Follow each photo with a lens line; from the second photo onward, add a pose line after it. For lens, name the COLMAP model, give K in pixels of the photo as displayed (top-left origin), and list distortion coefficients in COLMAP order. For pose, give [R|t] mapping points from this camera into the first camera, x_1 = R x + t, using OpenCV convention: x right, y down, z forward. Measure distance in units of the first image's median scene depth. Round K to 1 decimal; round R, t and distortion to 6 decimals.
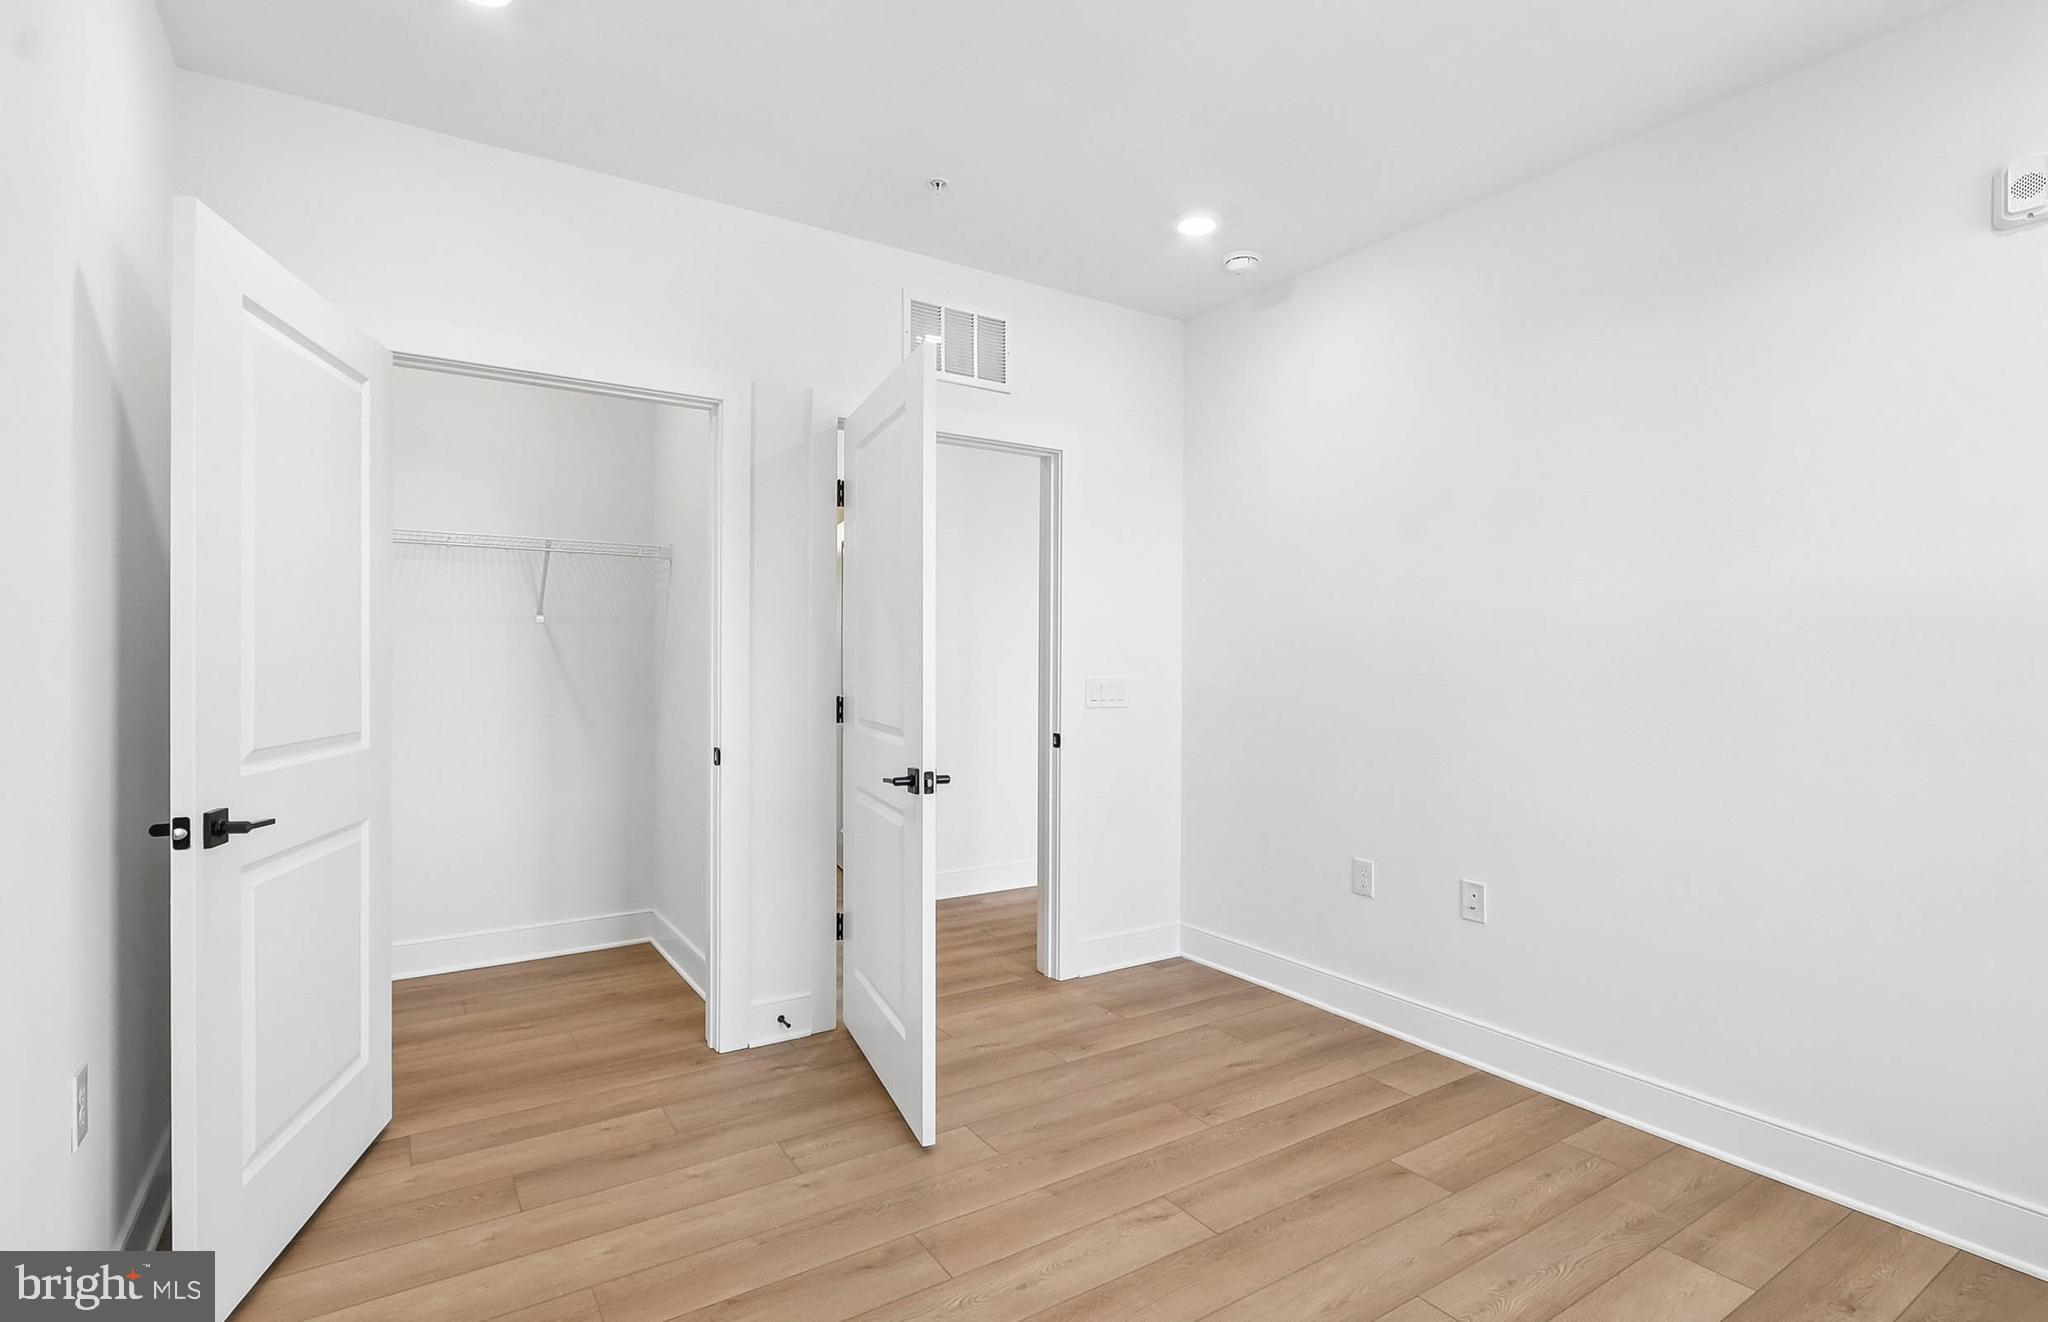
lens RADIAL K [[954.5, 0, 1007.5], [0, 954.5, 668.3], [0, 0, 1]] dist [0.011785, -0.002091]
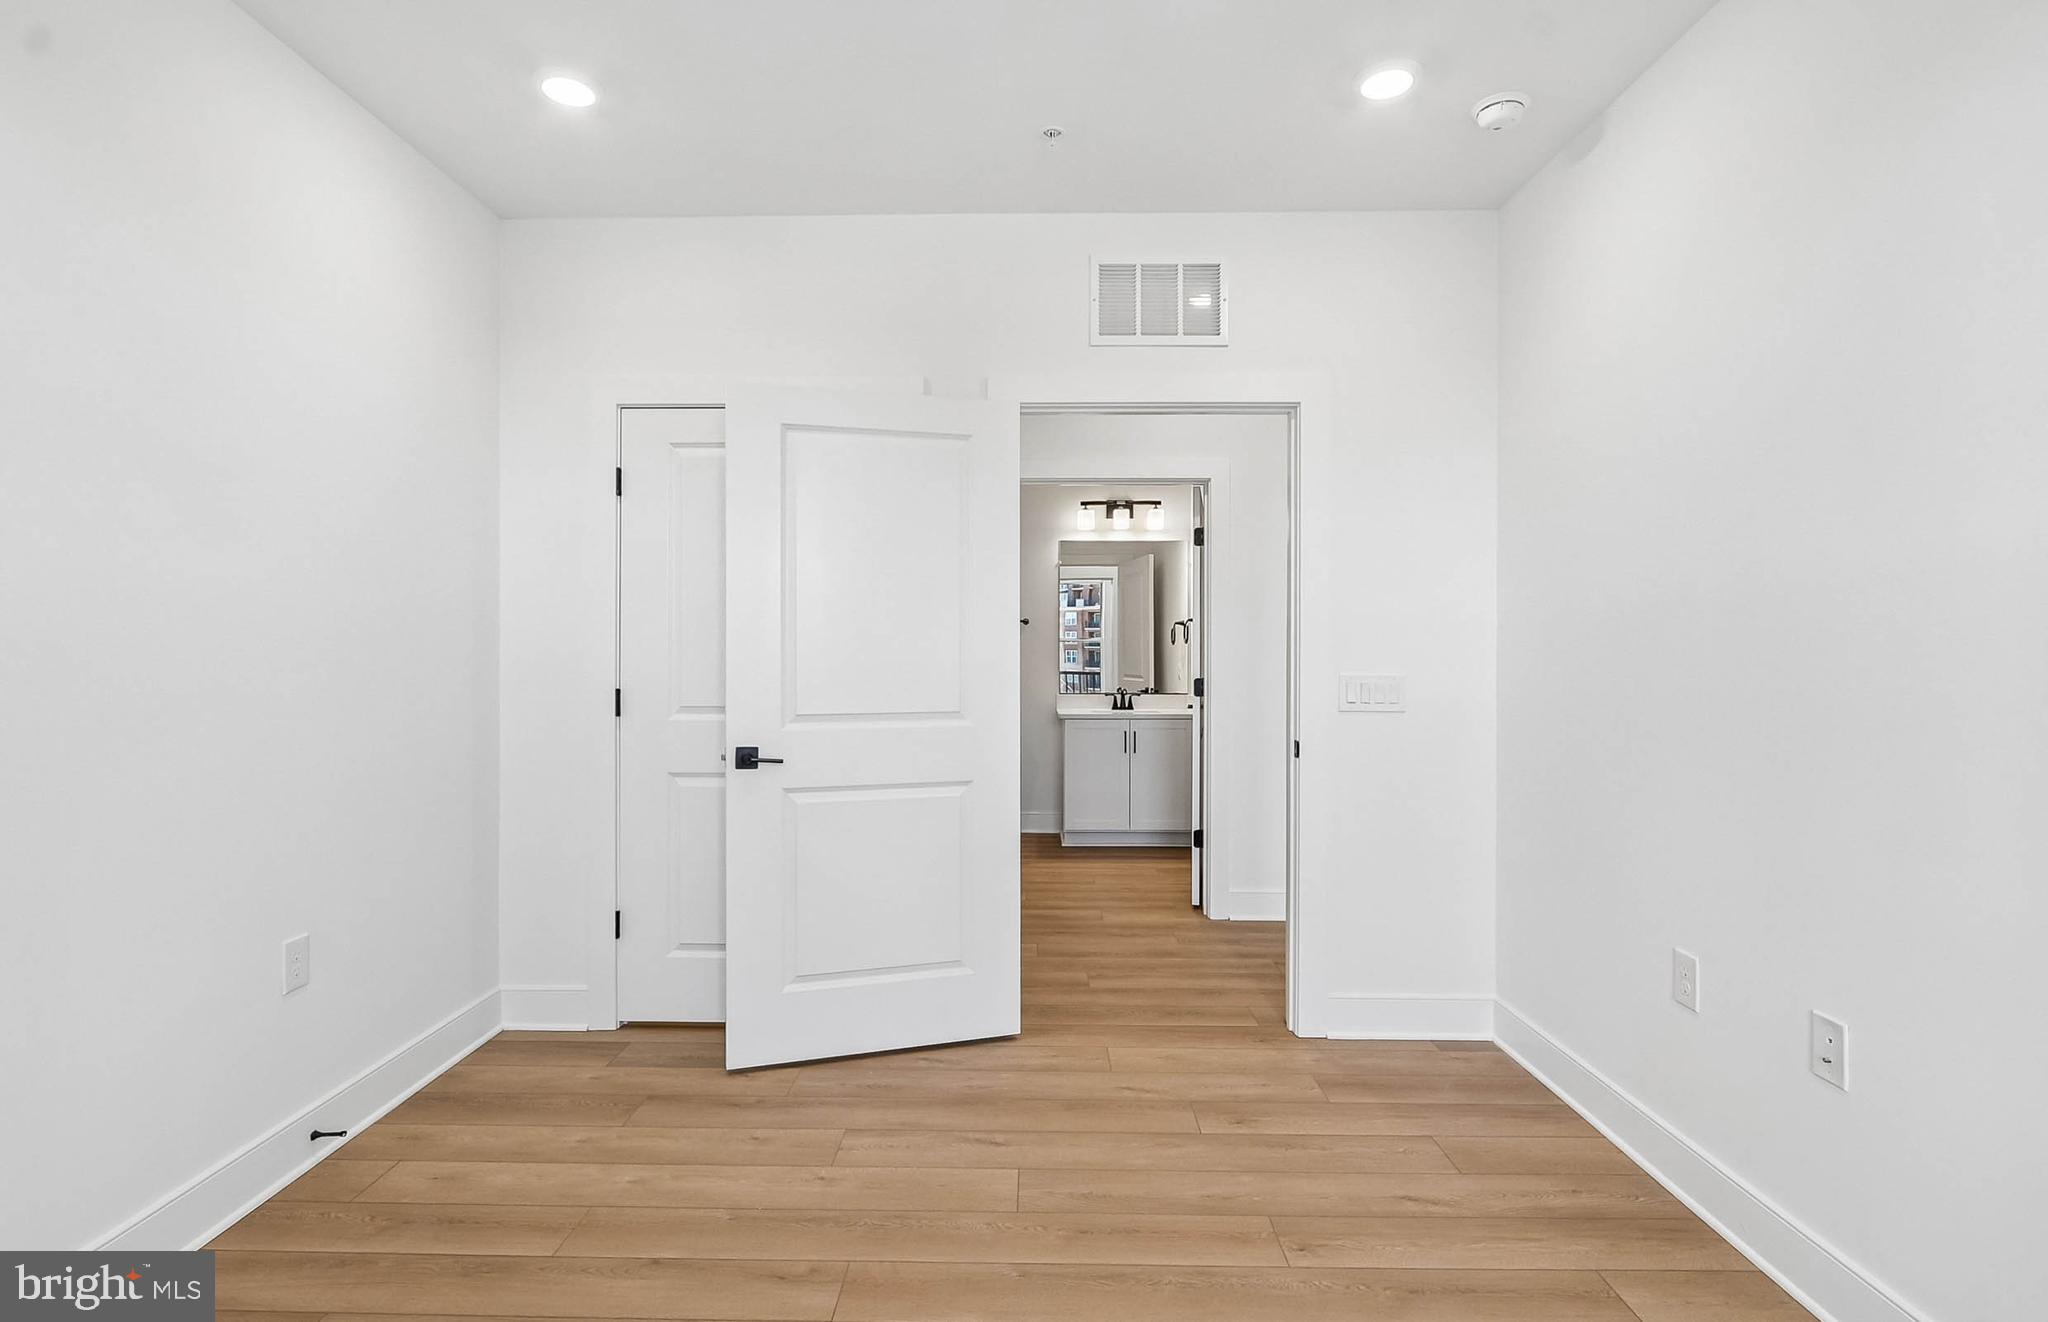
lens RADIAL K [[954.5, 0, 1042.5], [0, 954.5, 659.6], [0, 0, 1]] dist [0.011785, -0.002091]
pose [[0.836623, 0.001368, -0.547777, 0.366374], [-0.004016, 0.999985, -0.003637, 0.001235], [0.547764, 0.005242, 0.836616, 0.199315]]
